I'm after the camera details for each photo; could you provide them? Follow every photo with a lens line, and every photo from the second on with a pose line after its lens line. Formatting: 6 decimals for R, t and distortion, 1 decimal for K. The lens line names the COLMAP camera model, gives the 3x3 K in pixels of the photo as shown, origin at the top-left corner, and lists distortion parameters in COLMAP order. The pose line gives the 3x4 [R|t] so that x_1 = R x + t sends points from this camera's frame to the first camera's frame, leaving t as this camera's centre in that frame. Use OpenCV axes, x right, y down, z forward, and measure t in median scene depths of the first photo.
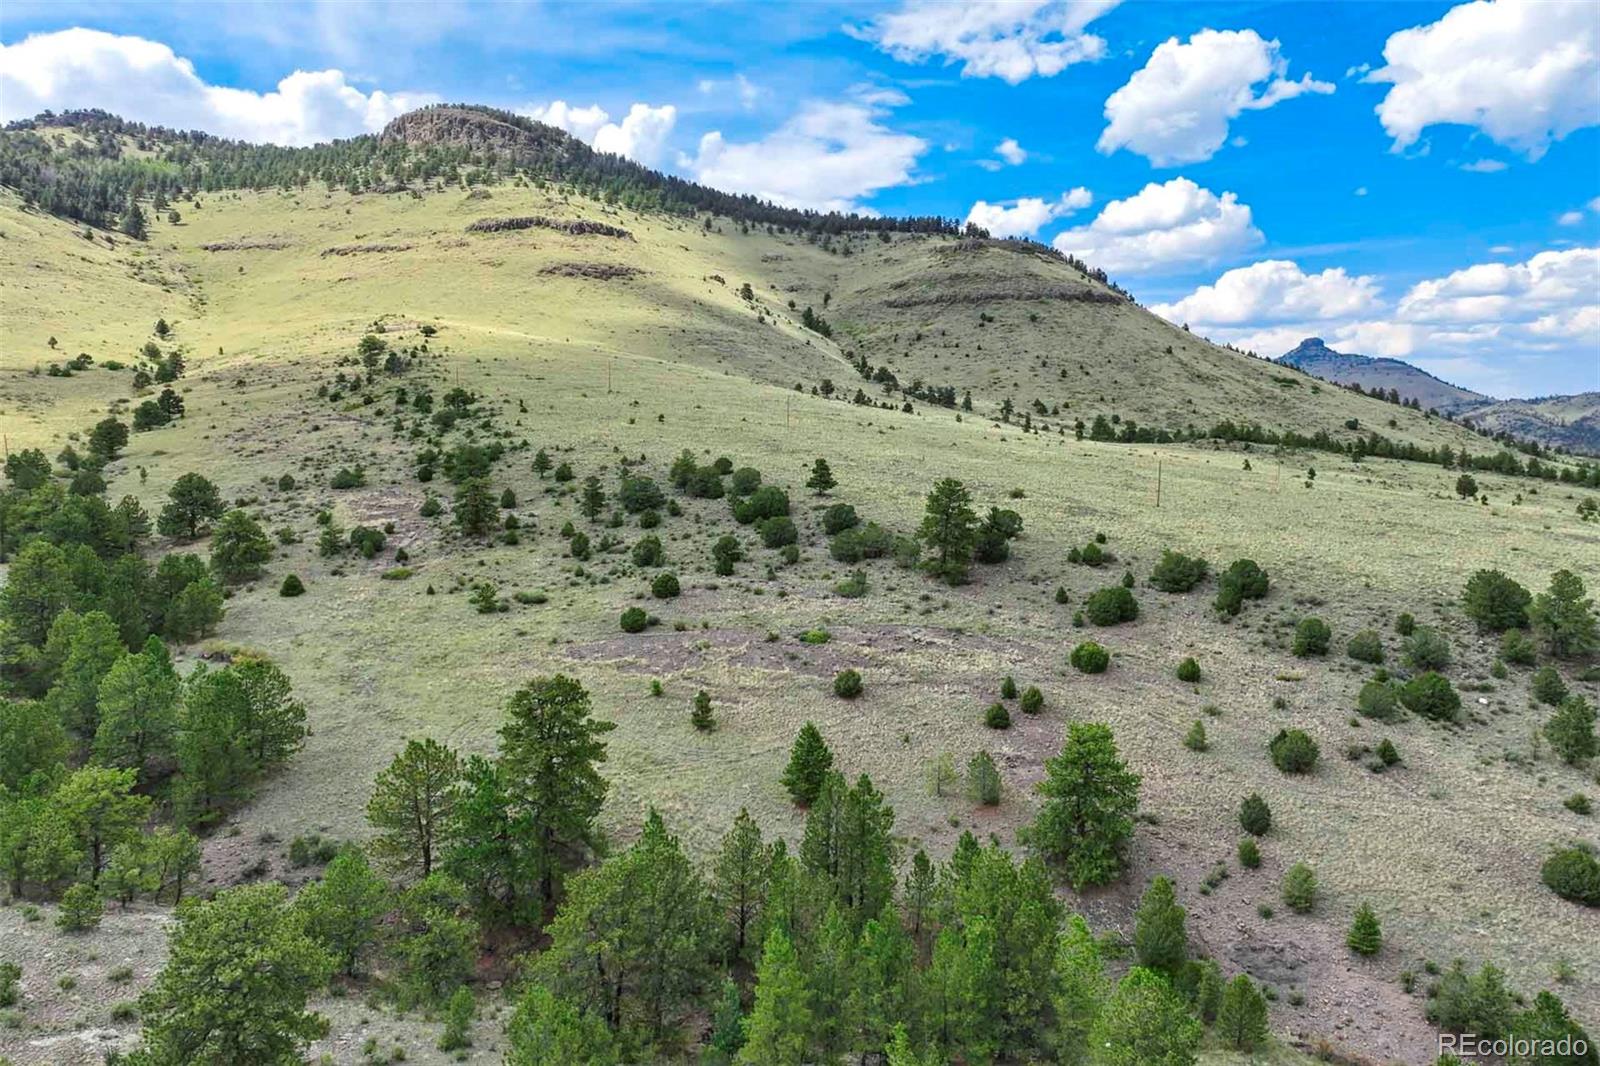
lens RADIAL K [[1123.3, 0, 806.4], [0, 1123.3, 528.3], [0, 0, 1]] dist [0.004786, 0.006894]
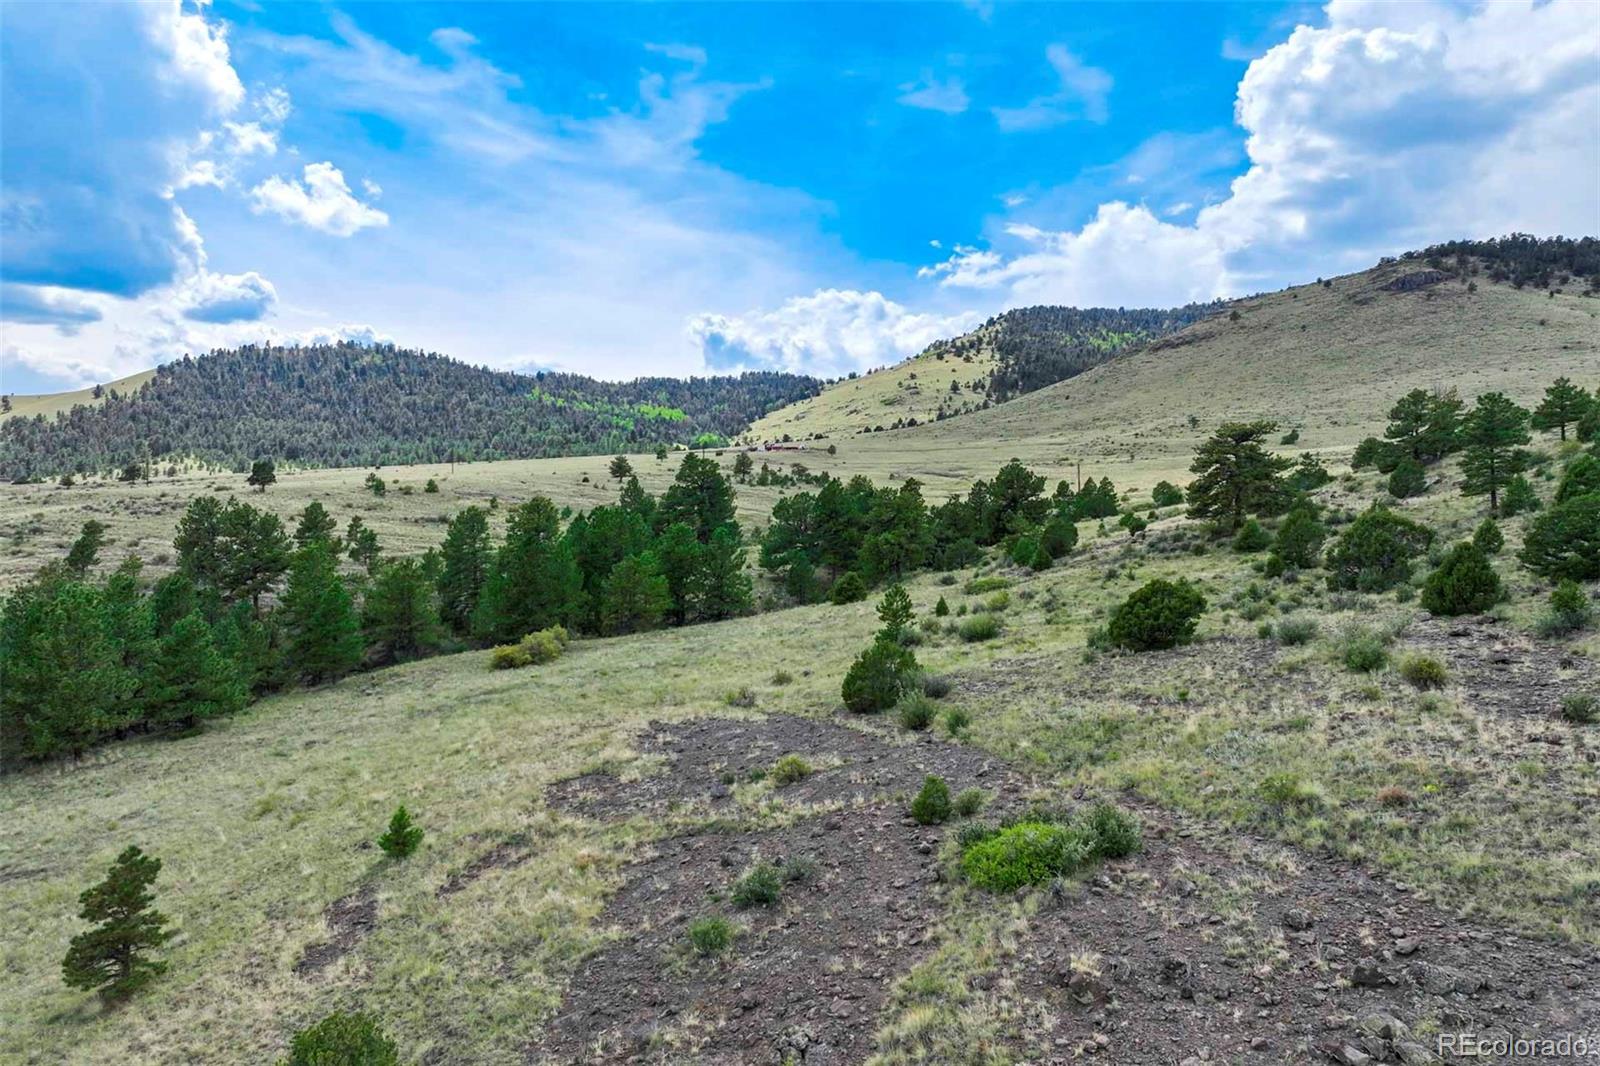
lens RADIAL K [[1123.3, 0, 806.4], [0, 1123.3, 528.3], [0, 0, 1]] dist [0.004786, 0.006894]
pose [[0.245865, -0.028935, -0.968872, 0.029589], [-0.089568, 0.994600, -0.052433, 0.010300], [0.965157, 0.099671, 0.241945, 0.155403]]
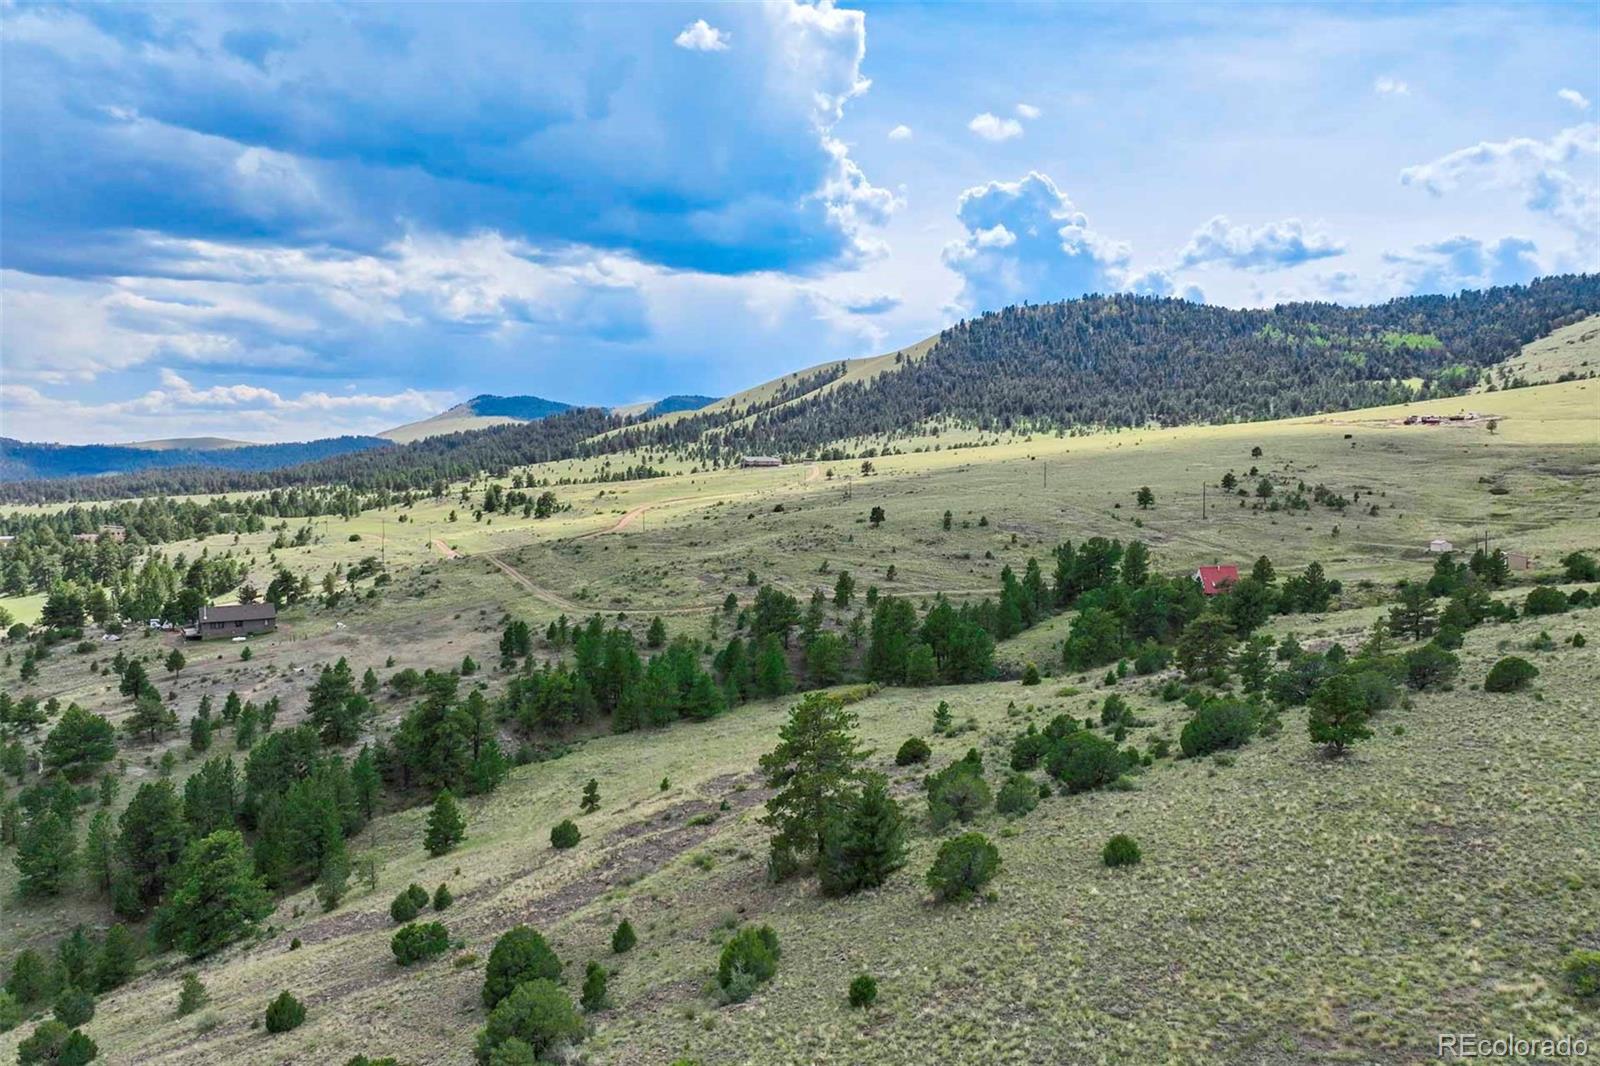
lens RADIAL K [[1123.3, 0, 806.4], [0, 1123.3, 528.3], [0, 0, 1]] dist [0.004786, 0.006894]
pose [[-0.414357, 0.046627, -0.908919, 0.122200], [-0.093306, 0.991248, 0.093387, -0.033840], [0.905319, 0.123503, -0.406380, 0.234891]]
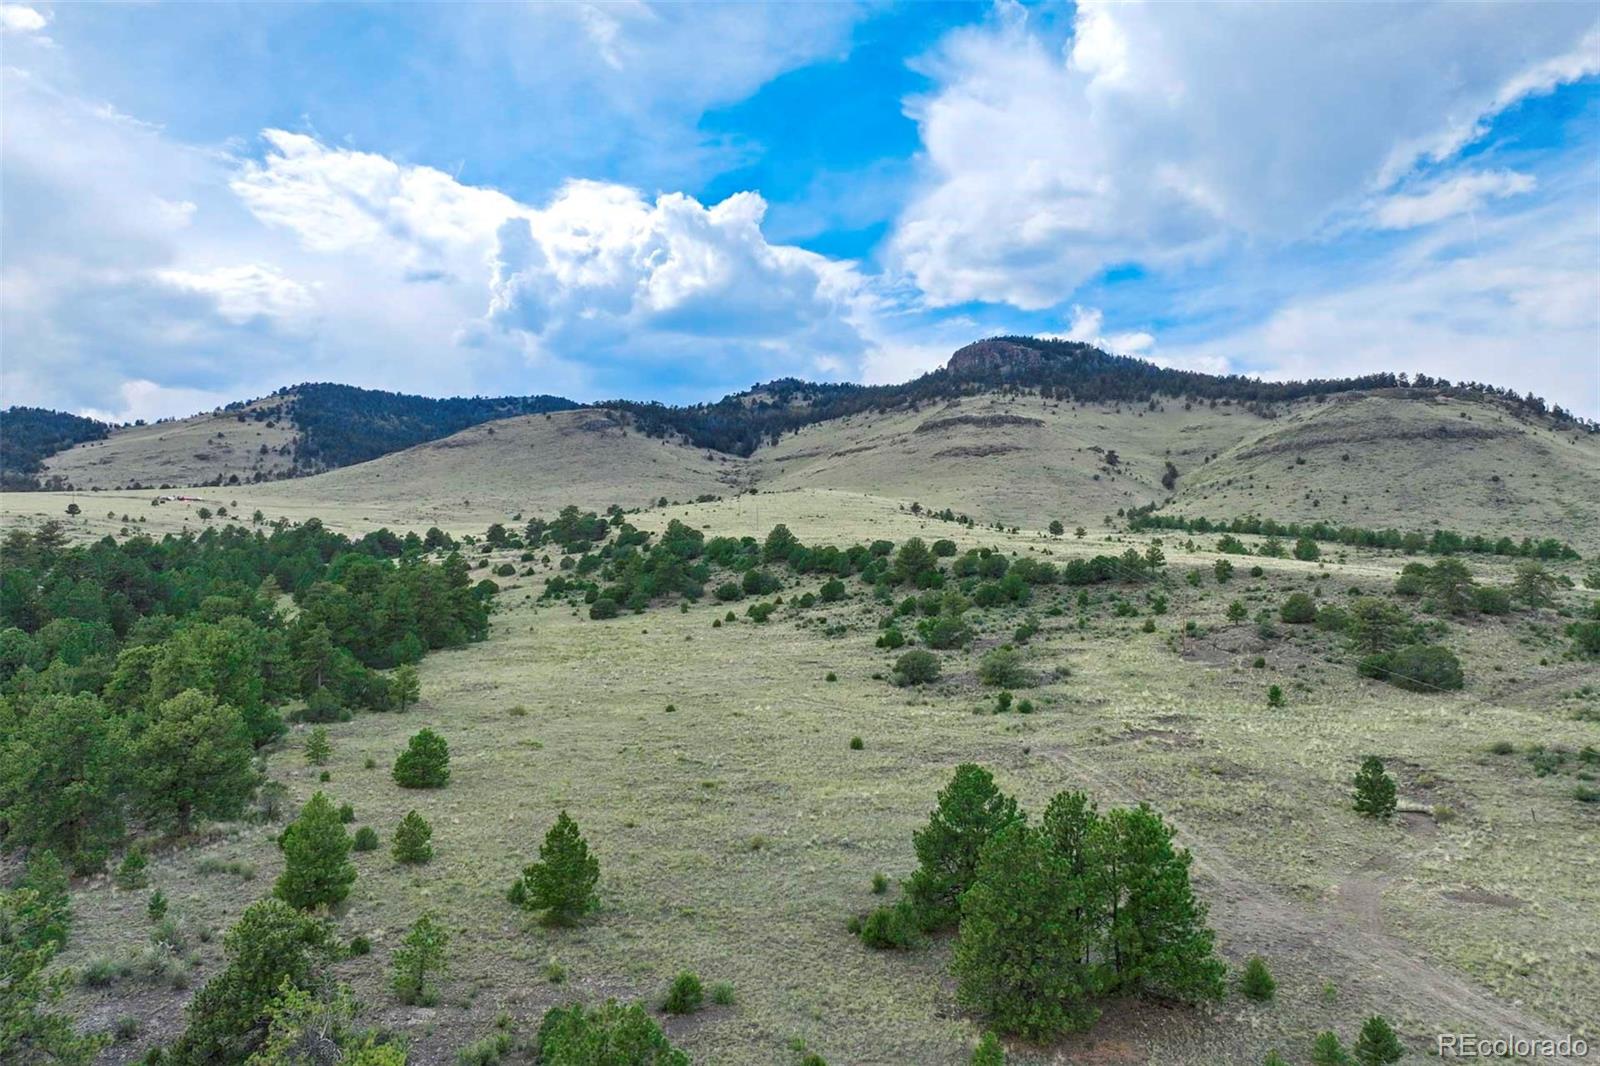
lens RADIAL K [[1123.3, 0, 806.4], [0, 1123.3, 528.3], [0, 0, 1]] dist [0.004786, 0.006894]
pose [[0.781629, -0.045240, -0.622101, 0.397929], [-0.067452, 0.985387, -0.156407, 0.069338], [0.620086, 0.164215, 0.767155, -0.108354]]
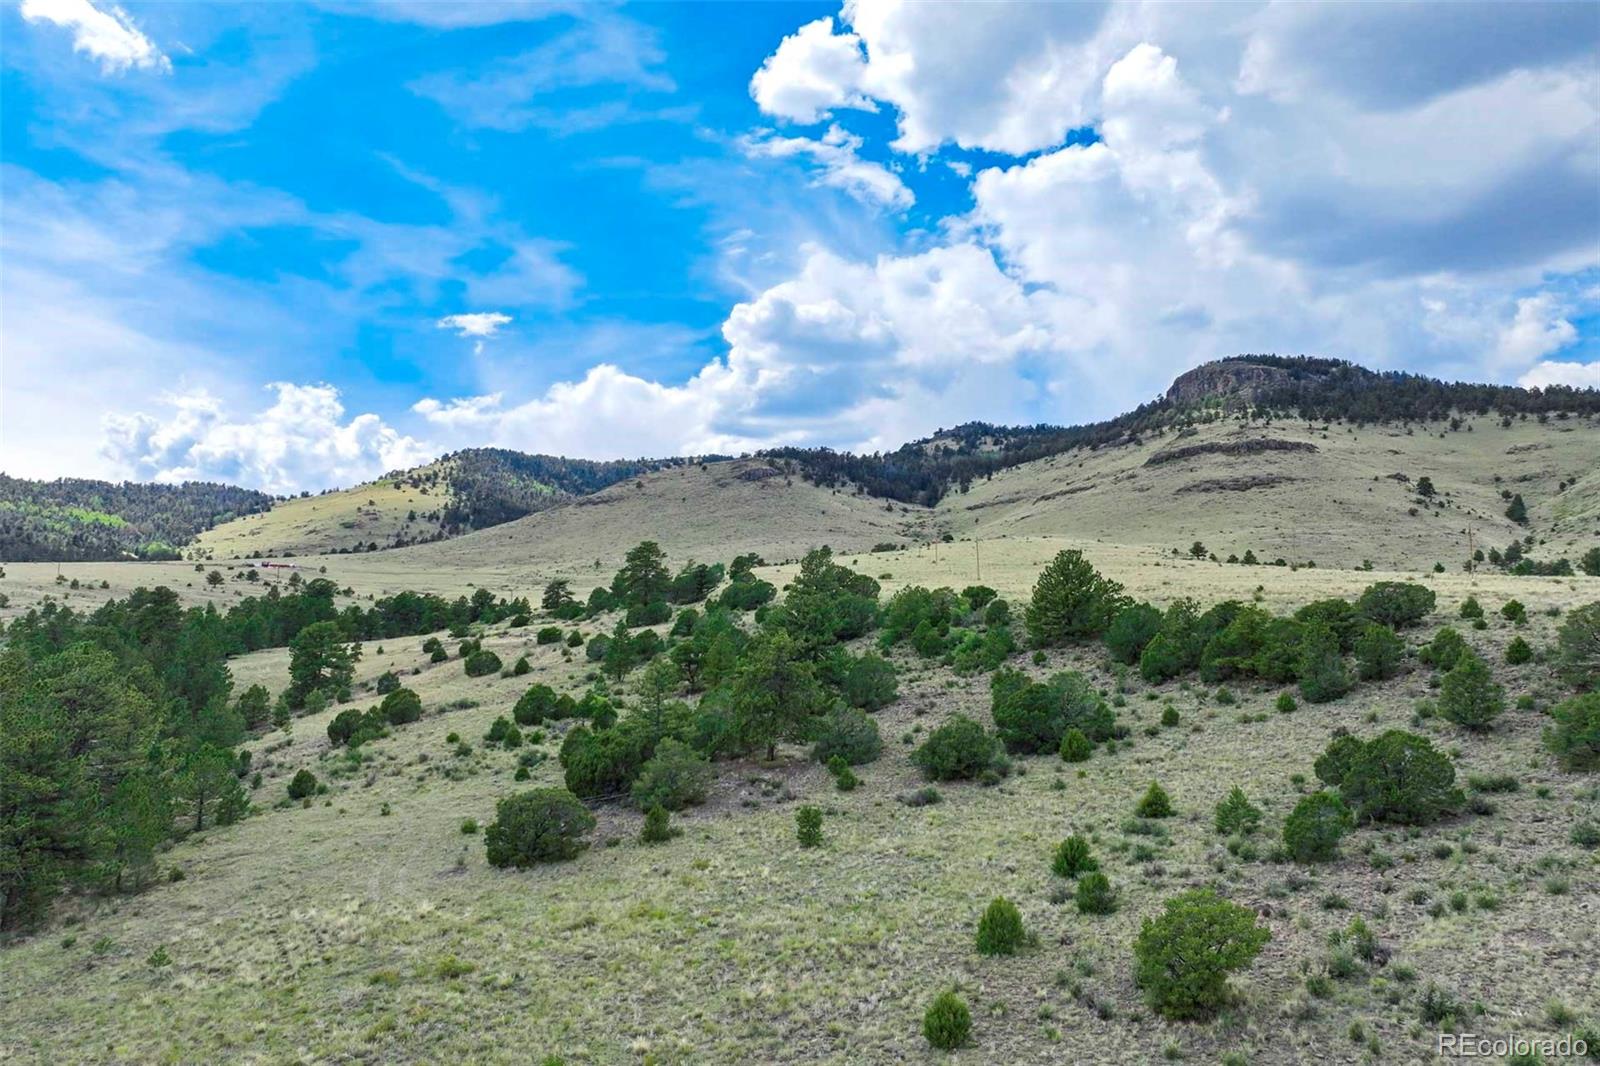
lens RADIAL K [[1123.3, 0, 806.4], [0, 1123.3, 528.3], [0, 0, 1]] dist [0.004786, 0.006894]
pose [[0.671665, -0.101131, -0.733920, 0.248452], [-0.075551, 0.976125, -0.203649, 0.040951], [0.736993, 0.192232, 0.647988, 0.046335]]
